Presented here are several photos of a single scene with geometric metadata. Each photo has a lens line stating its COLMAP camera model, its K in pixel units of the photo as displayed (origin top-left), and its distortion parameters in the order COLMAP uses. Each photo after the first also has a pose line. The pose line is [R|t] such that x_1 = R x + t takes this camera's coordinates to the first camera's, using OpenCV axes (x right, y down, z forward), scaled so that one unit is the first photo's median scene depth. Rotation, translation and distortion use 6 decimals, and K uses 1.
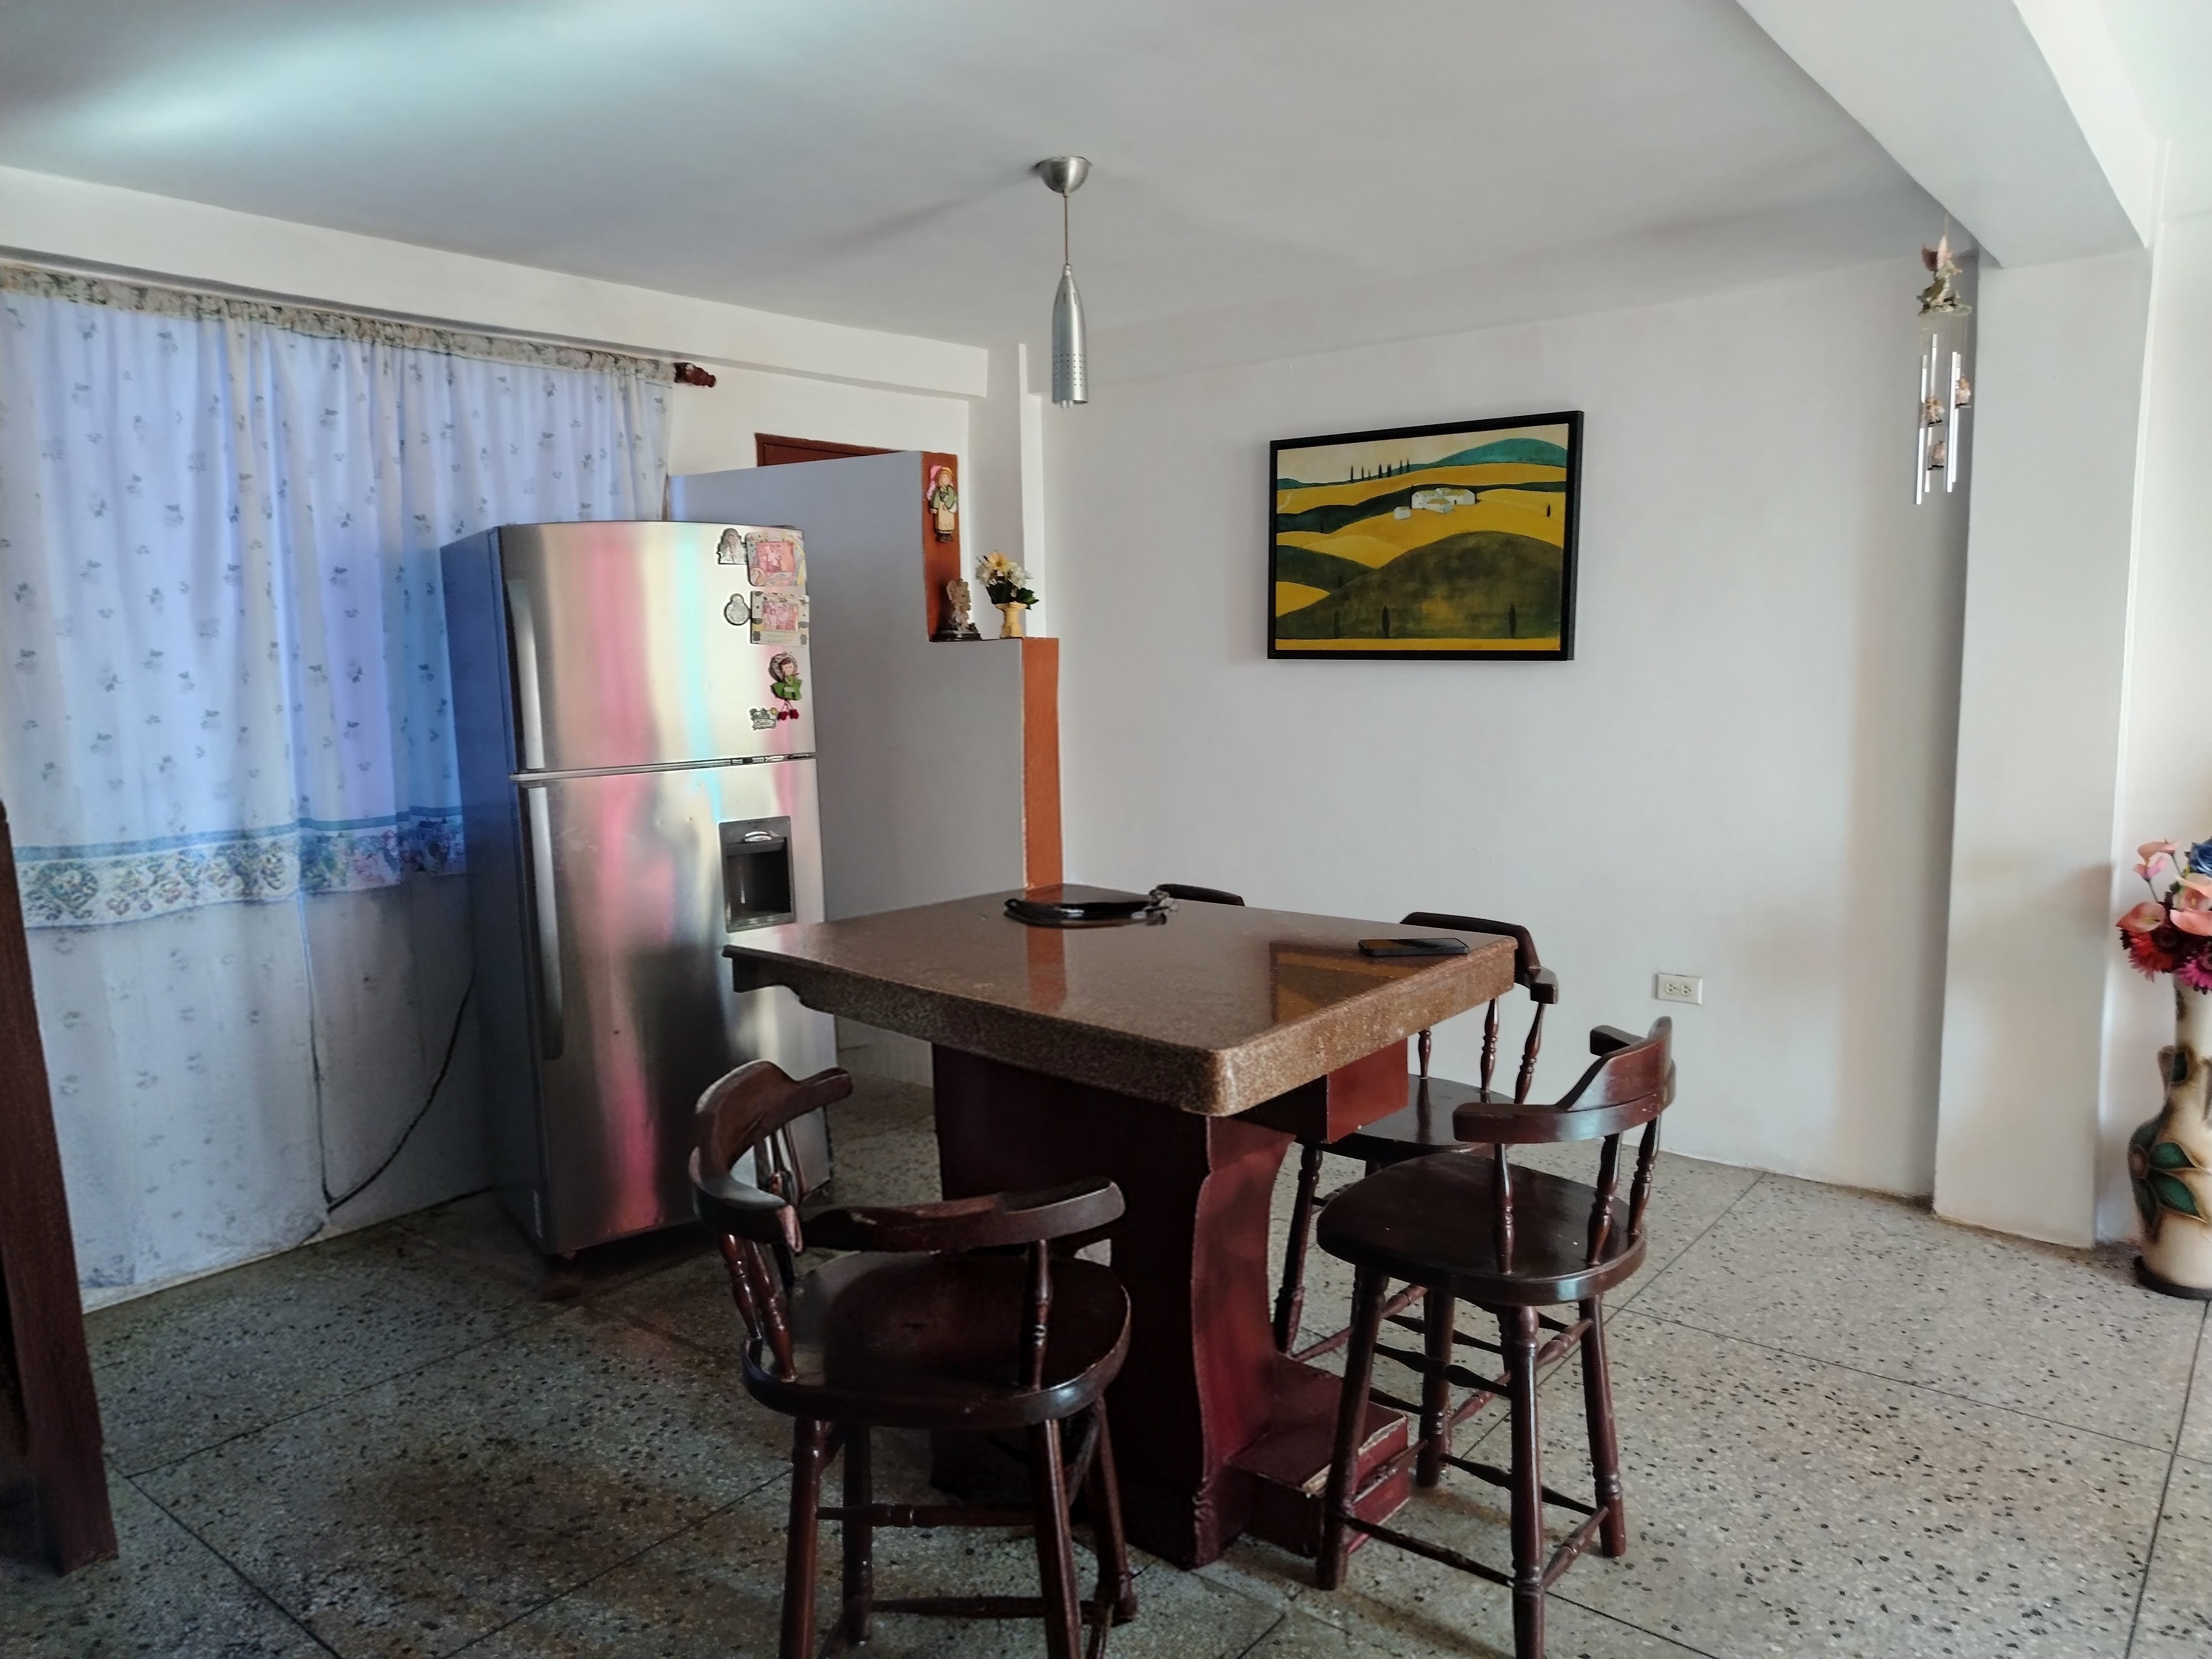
lens RADIAL K [[1527.3, 0, 1113.0], [0, 1527.3, 829.6], [0, 0, 1]] dist [0.034454, -0.031992]
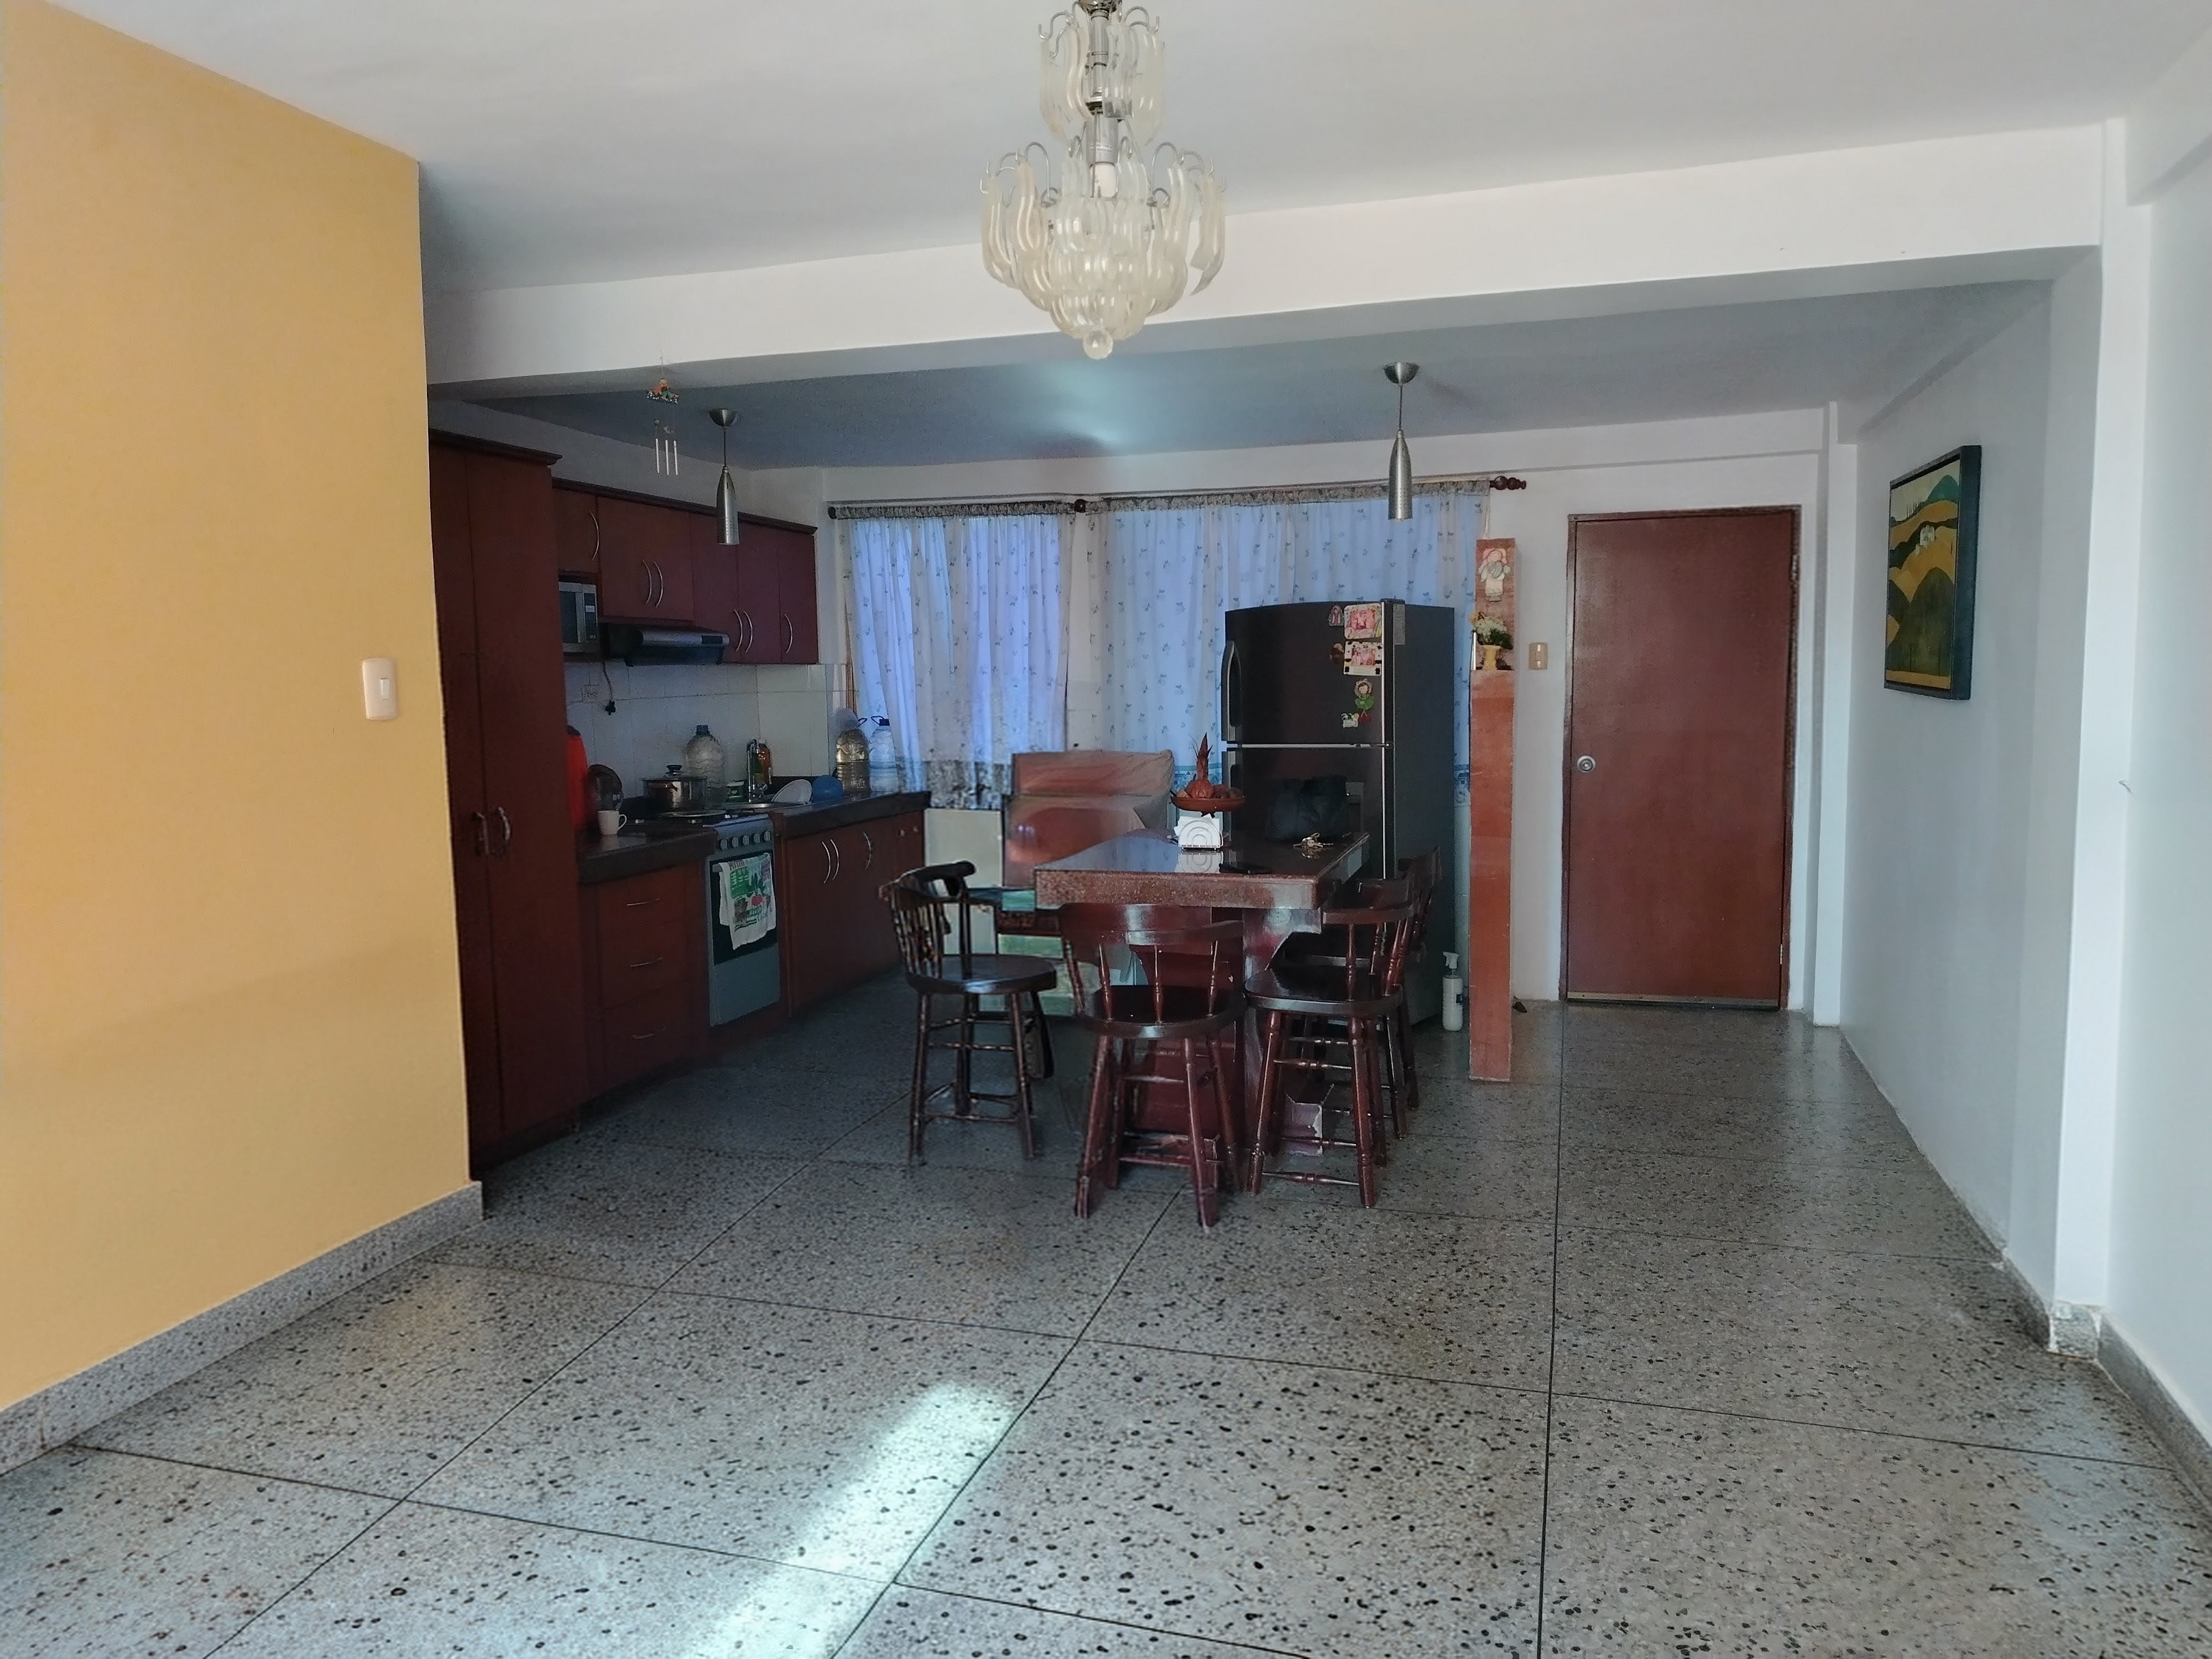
lens RADIAL K [[1527.3, 0, 1109.5], [0, 1527.3, 836.9], [0, 0, 1]] dist [0.034454, -0.031992]
pose [[0.373539, 0.113137, -0.920689, 1.289603], [-0.108236, 0.991071, 0.077873, -0.054216], [0.921278, 0.070563, 0.382449, 0.177187]]
